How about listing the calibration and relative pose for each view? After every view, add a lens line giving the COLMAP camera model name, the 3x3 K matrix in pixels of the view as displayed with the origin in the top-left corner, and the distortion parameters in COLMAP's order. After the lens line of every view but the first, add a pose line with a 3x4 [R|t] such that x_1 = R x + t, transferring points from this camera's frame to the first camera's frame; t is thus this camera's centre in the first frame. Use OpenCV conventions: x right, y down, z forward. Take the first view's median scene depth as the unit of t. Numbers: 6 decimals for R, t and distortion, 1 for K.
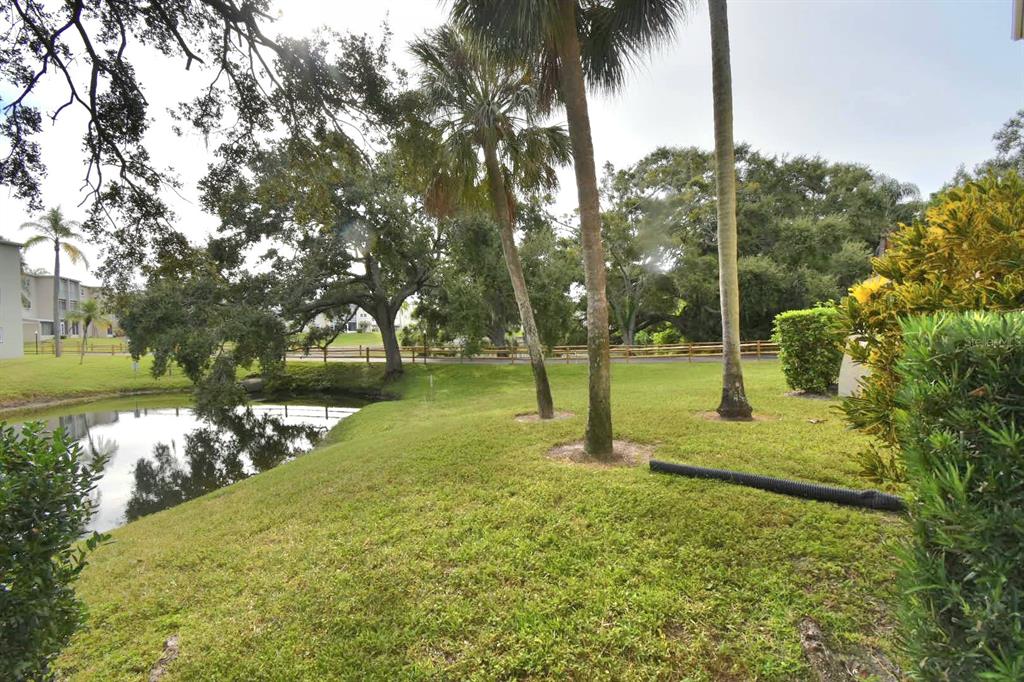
lens RADIAL K [[451.0, 0, 512.0], [0, 451.0, 341.0], [0, 0, 1]] dist [0.001672, -0.015164]
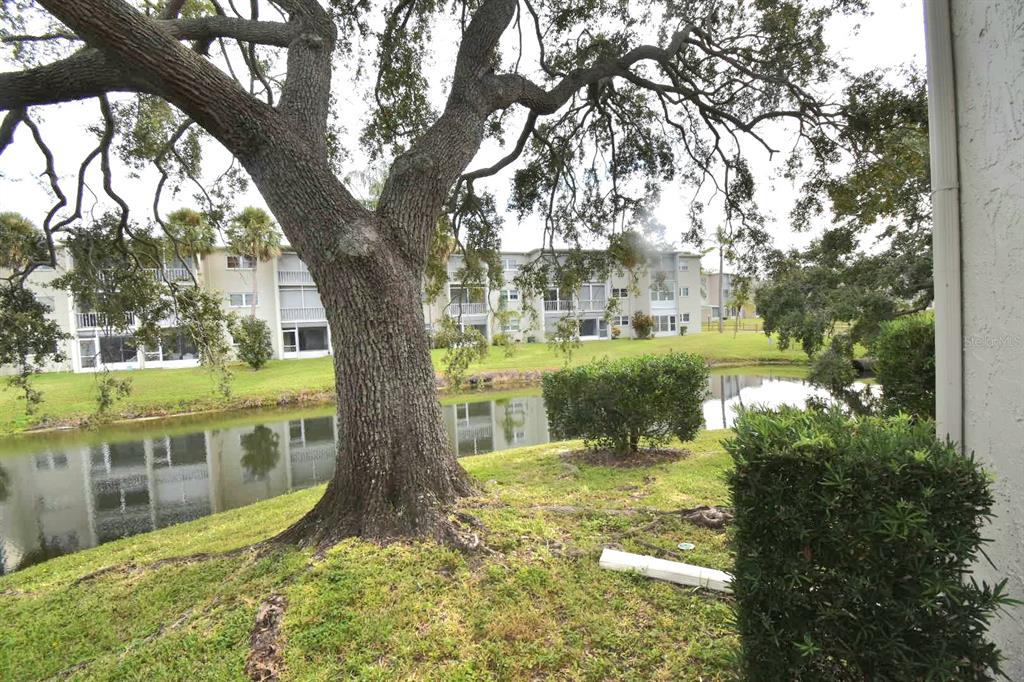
lens RADIAL K [[449.7, 0, 514.9], [0, 449.7, 345.5], [0, 0, 1]] dist [0.017755, -0.024730]
pose [[0.333488, 0.043069, -0.941770, 0.379719], [0.011896, 0.998684, 0.049884, -0.011214], [0.942679, -0.027839, 0.332536, -0.317322]]
